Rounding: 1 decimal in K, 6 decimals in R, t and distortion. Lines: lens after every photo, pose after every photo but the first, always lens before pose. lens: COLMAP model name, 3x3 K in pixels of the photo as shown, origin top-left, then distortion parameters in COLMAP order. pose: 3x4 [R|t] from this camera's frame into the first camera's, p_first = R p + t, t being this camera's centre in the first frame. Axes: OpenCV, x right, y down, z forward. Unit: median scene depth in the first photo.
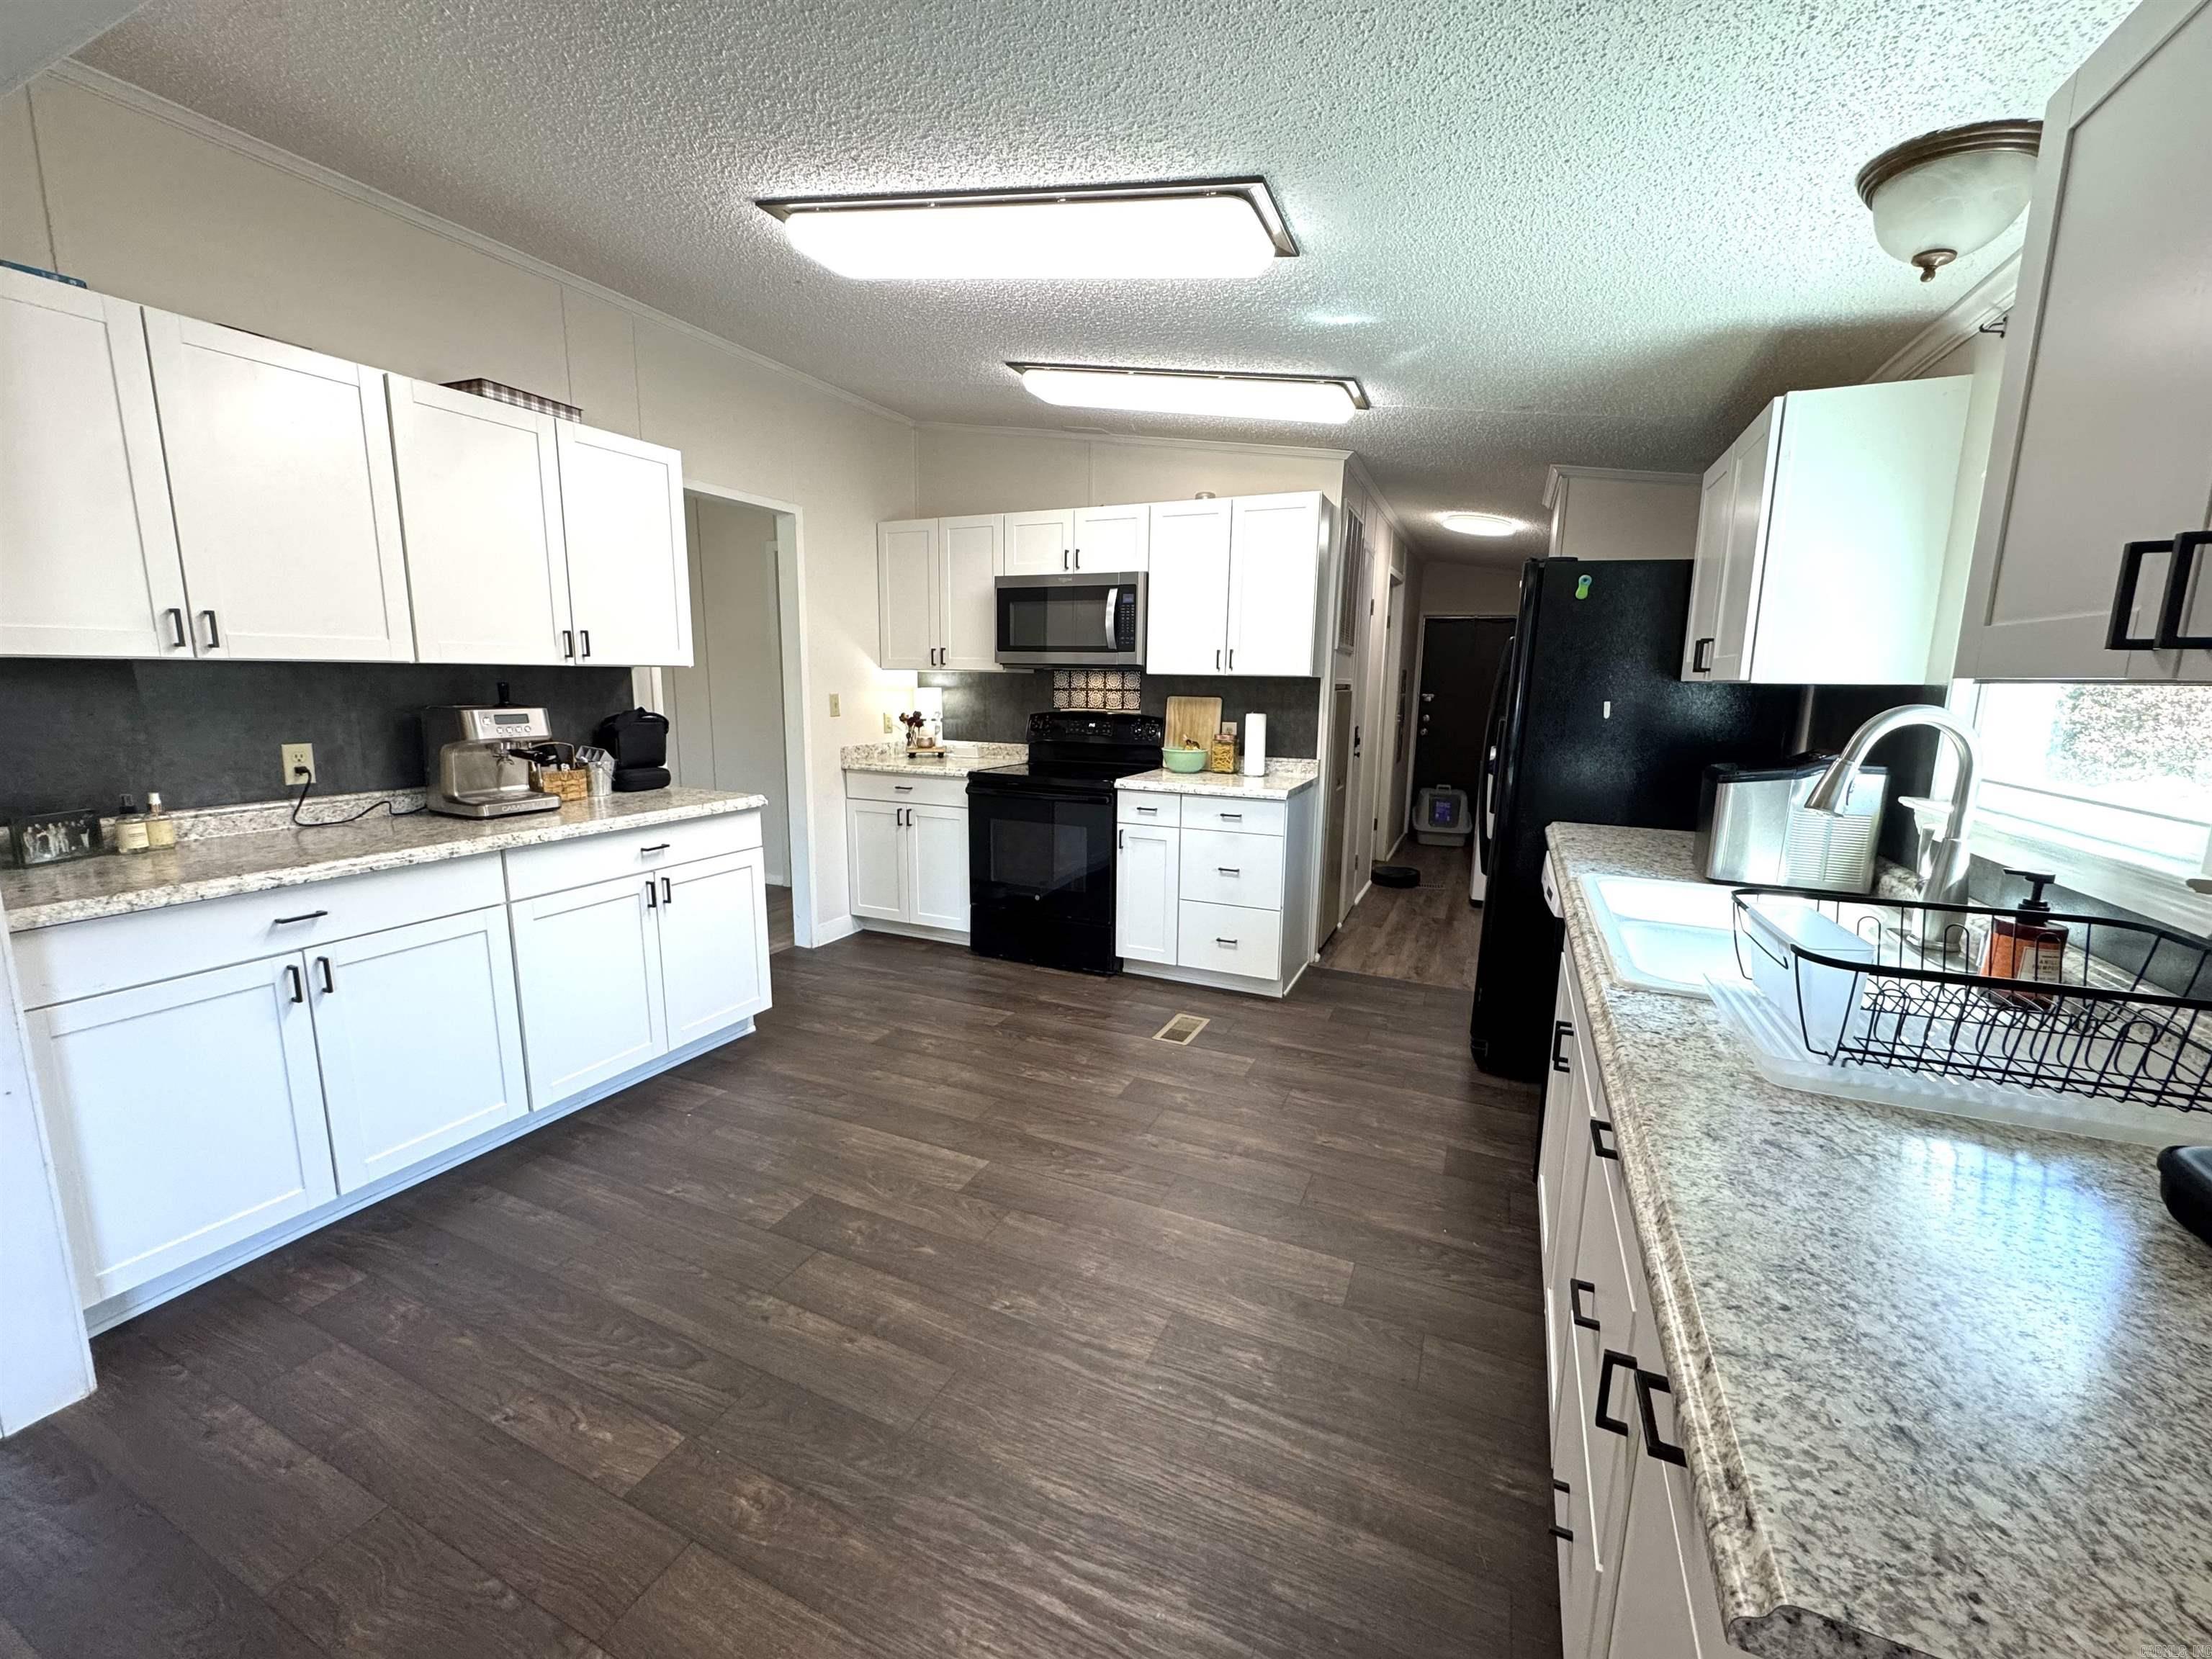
lens RADIAL K [[877.7, 0, 1106.0], [0, 877.7, 825.6], [0, 0, 1]] dist [-0.000315, 0.000090]
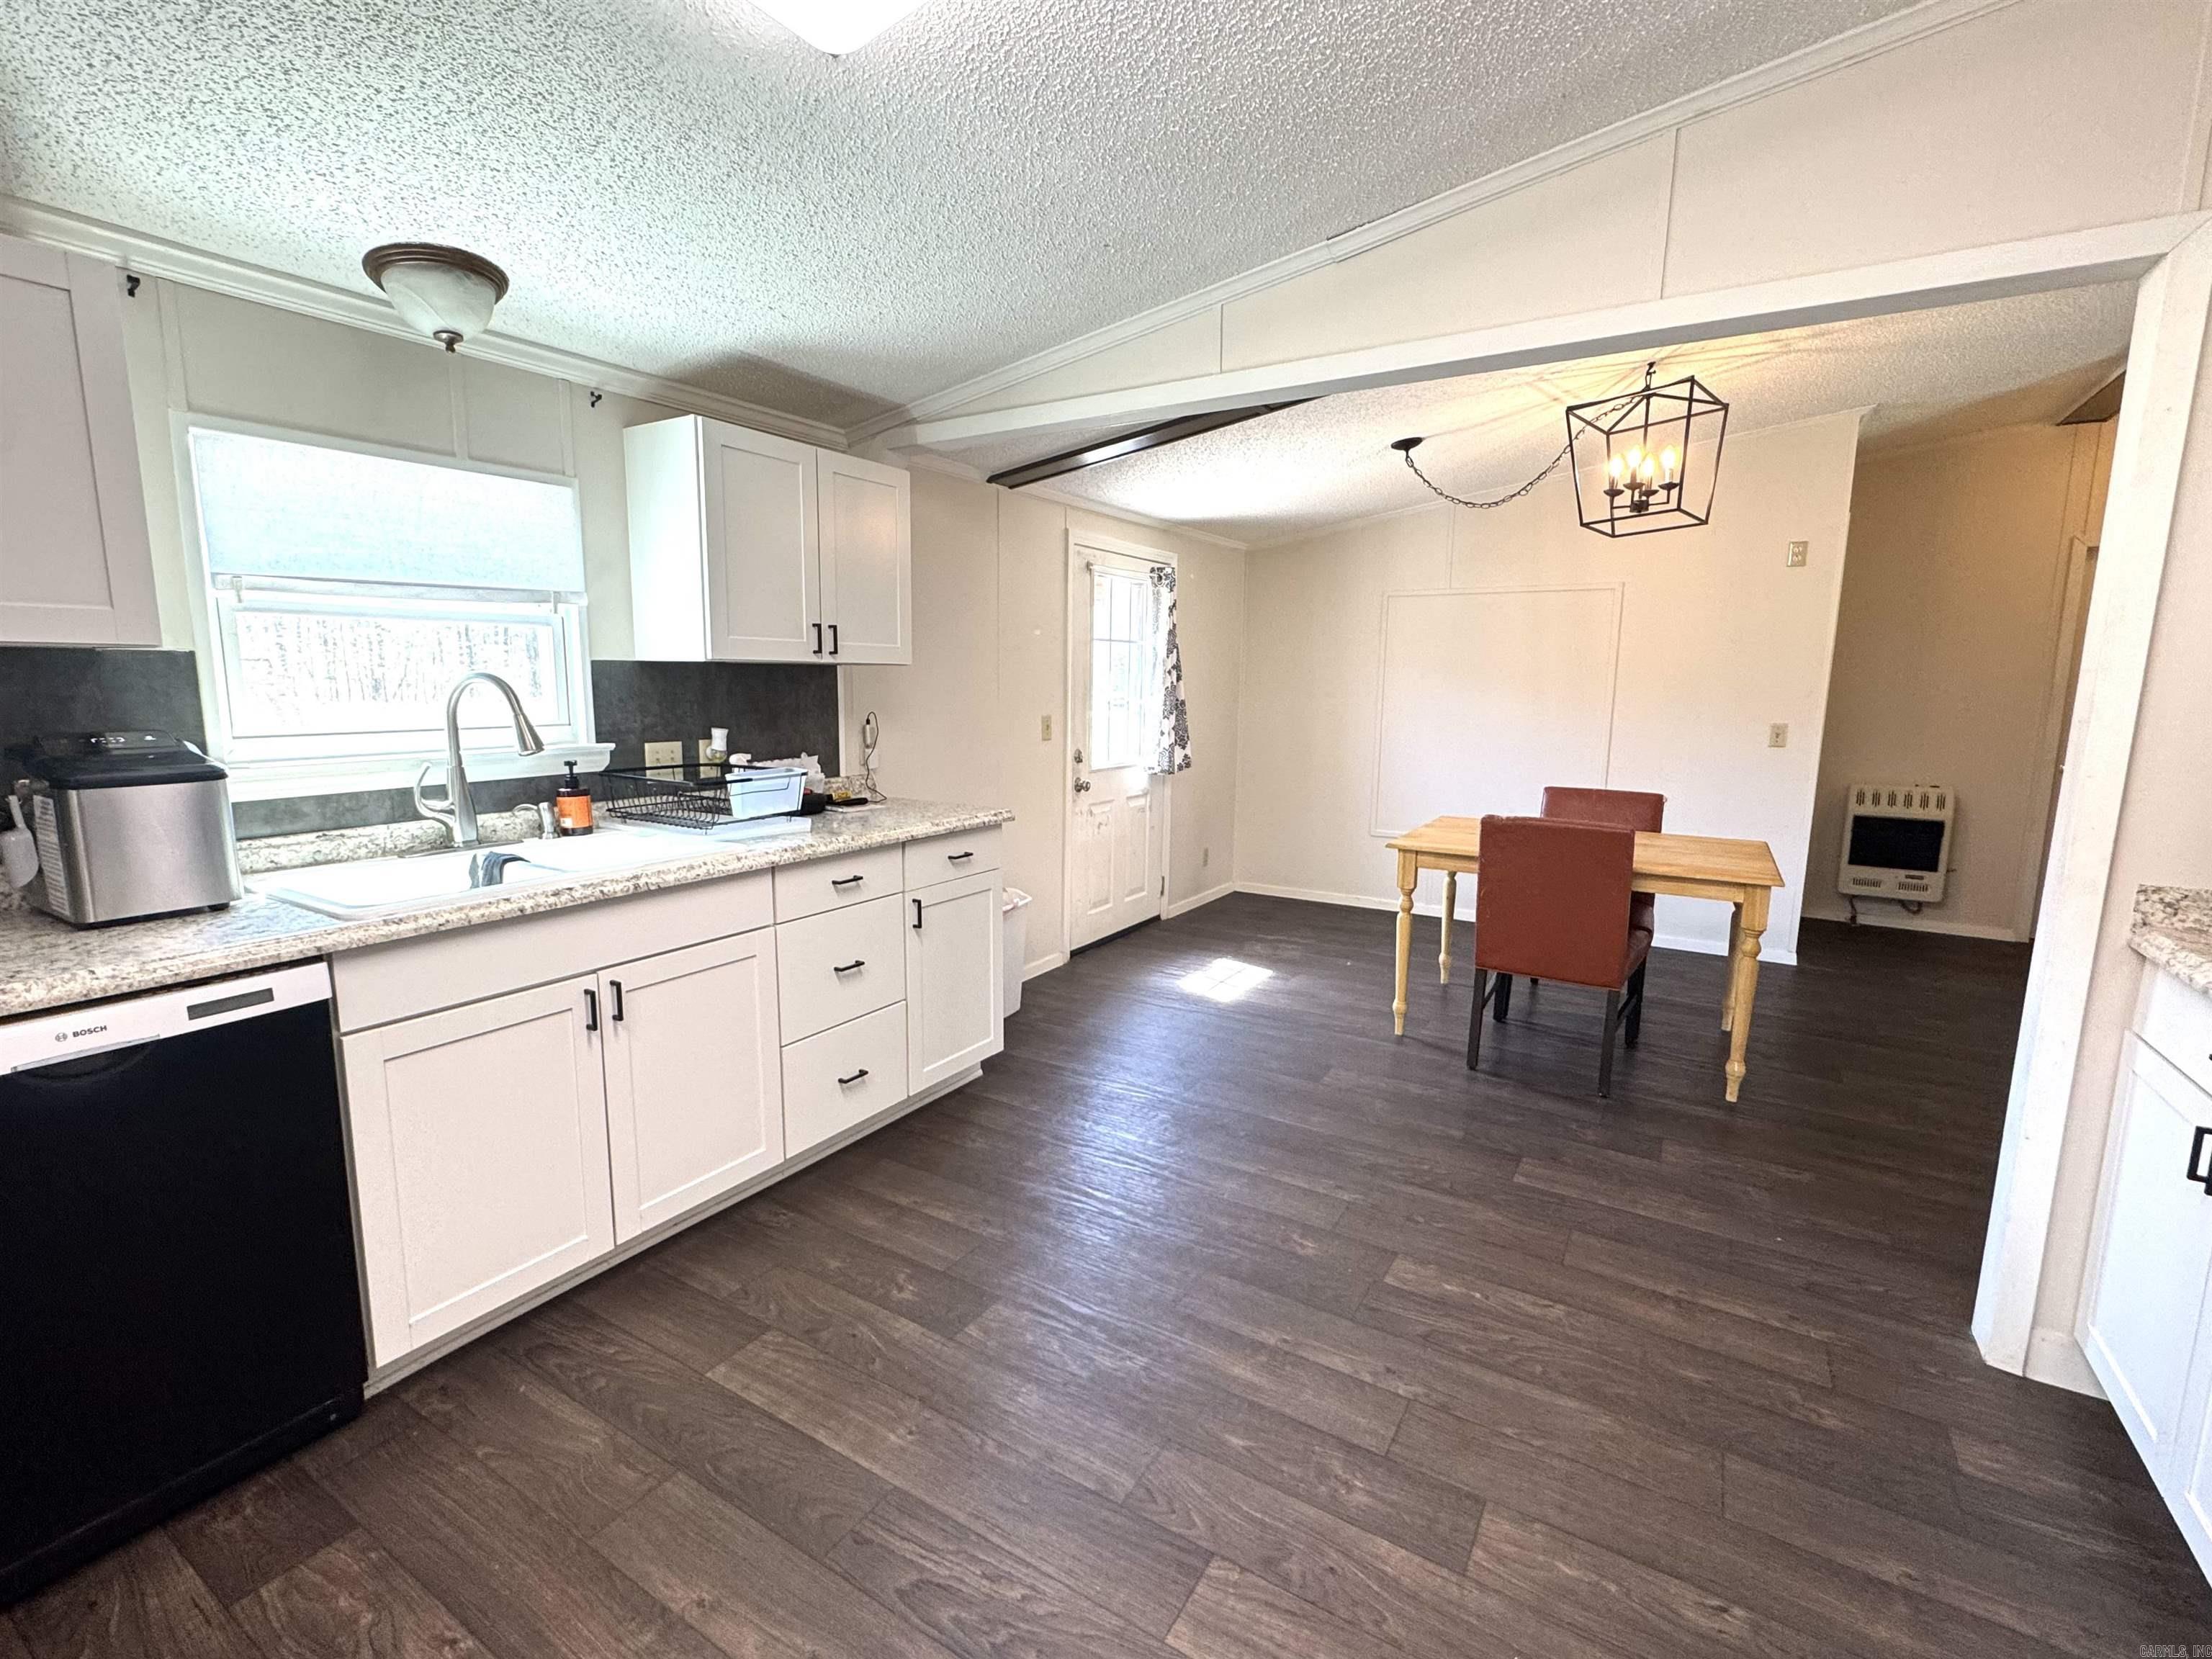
lens RADIAL K [[987.4, 0, 1108.4], [0, 987.4, 824.9], [0, 0, 1]] dist [-0.002627, -0.000140]
pose [[-0.992162, -0.042533, 0.117496, -0.097582], [-0.004097, 0.950855, 0.309608, -0.152660], [-0.124890, 0.306700, -0.943577, 0.933249]]
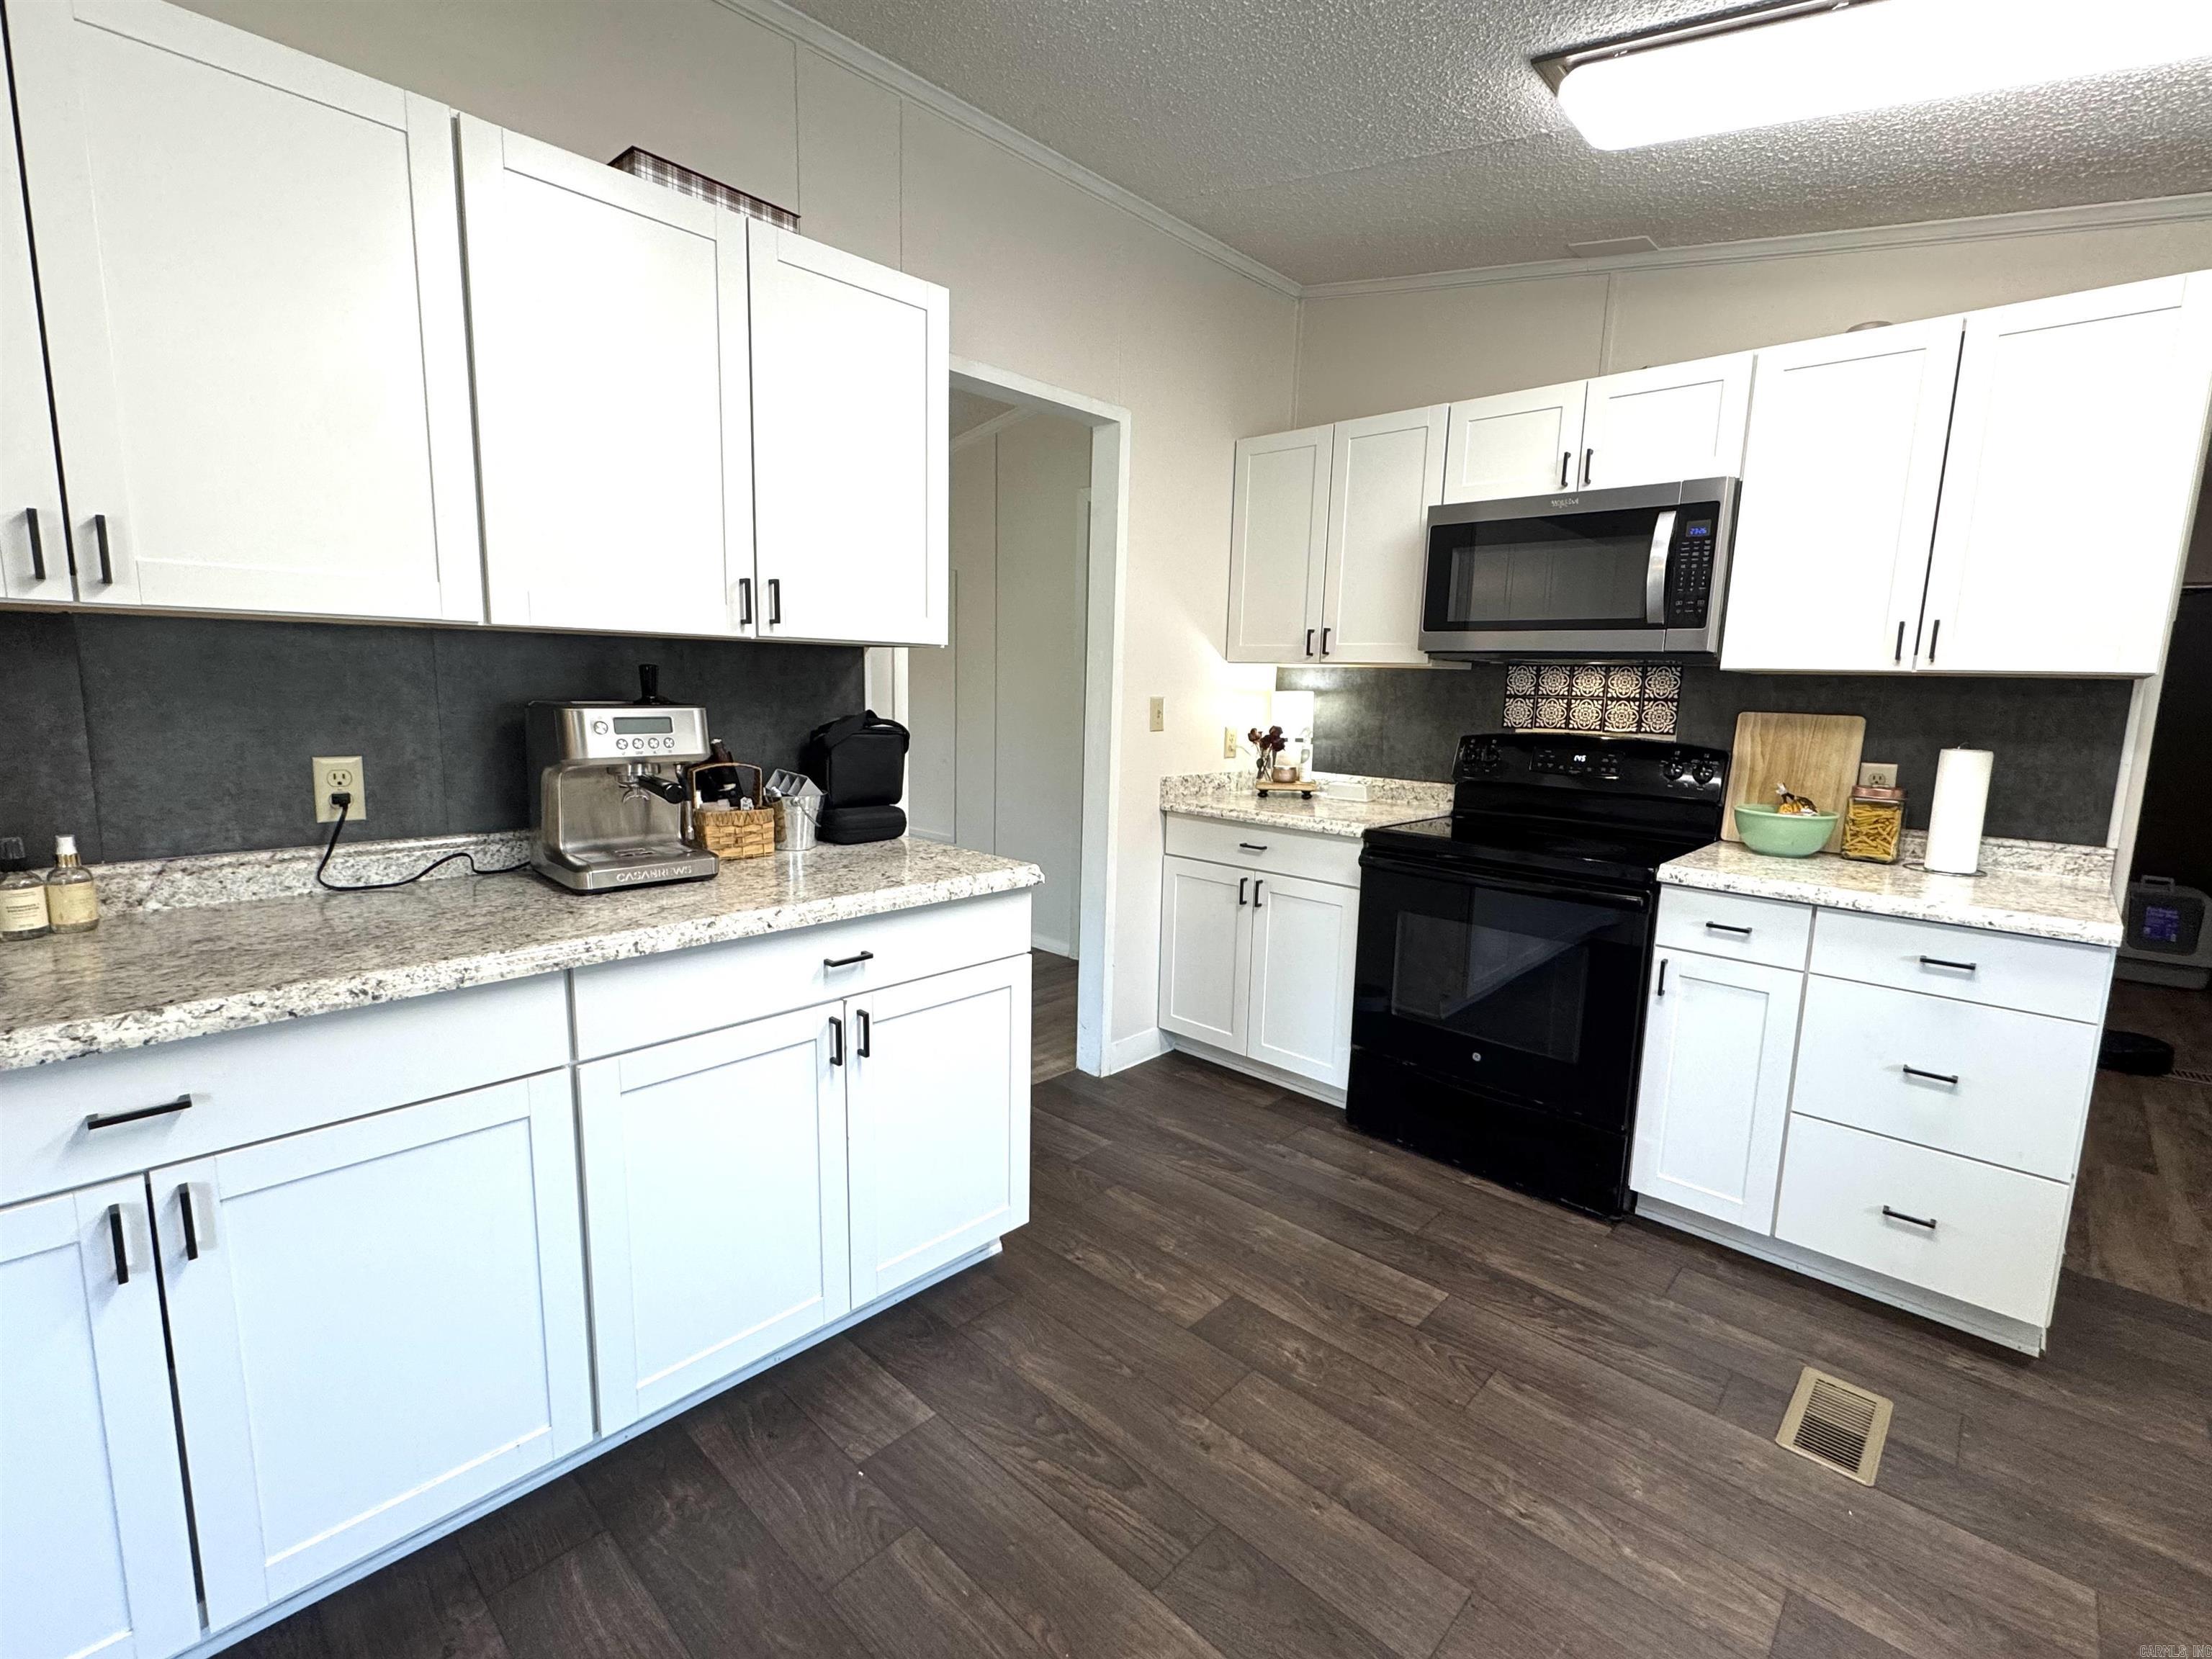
lens RADIAL K [[987.4, 0, 1108.4], [0, 987.4, 824.9], [0, 0, 1]] dist [-0.002627, -0.000140]
pose [[0.945937, 0.058171, -0.319093, -0.122352], [-0.067177, 0.997591, -0.017282, -0.046680], [0.317319, 0.037784, 0.947566, 0.345643]]
